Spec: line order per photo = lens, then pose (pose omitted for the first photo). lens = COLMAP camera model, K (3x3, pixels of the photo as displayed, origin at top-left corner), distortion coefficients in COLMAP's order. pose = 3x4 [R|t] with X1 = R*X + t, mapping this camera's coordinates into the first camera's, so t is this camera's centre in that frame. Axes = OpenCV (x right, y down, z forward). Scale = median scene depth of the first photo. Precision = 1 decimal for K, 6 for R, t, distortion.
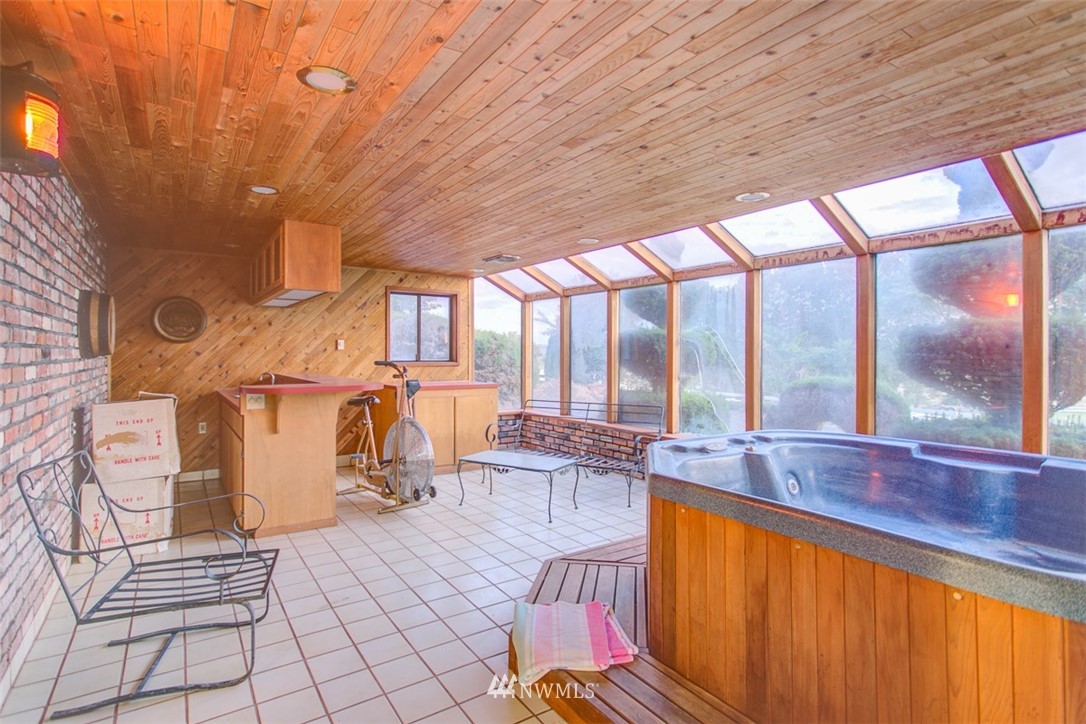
lens RADIAL K [[540.5, 0, 522.6], [0, 540.5, 356.3], [0, 0, 1]] dist [0.018514, 0.001210]
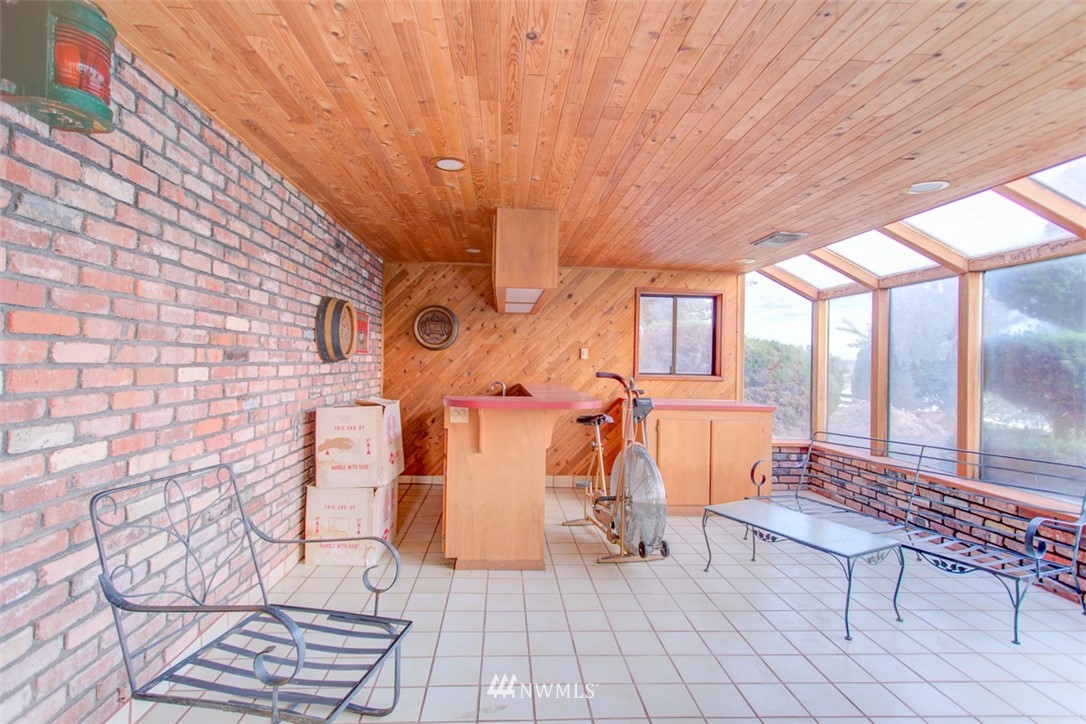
lens RADIAL K [[540.5, 0, 522.6], [0, 540.5, 356.3], [0, 0, 1]] dist [0.018514, 0.001210]
pose [[0.875489, 0.012385, -0.483079, 0.020139], [-0.023304, 0.999590, -0.016608, 0.000862], [0.482675, 0.025798, 0.875419, 0.224738]]
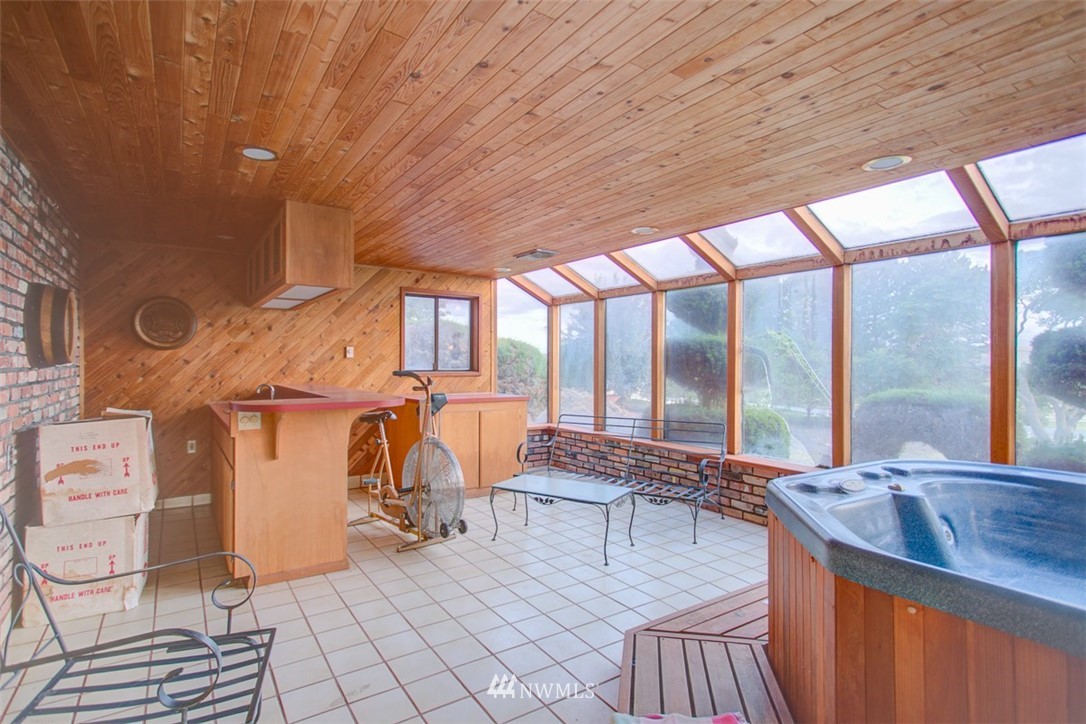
lens RADIAL K [[547.4, 0, 540.5], [0, 547.4, 364.2], [0, 0, 1]] dist [0.015526, 0.001478]
pose [[0.999833, 0.001779, 0.018206, -0.056549], [-0.001745, 0.999997, -0.001879, -0.000712], [-0.018210, 0.001847, 0.999832, 0.134753]]
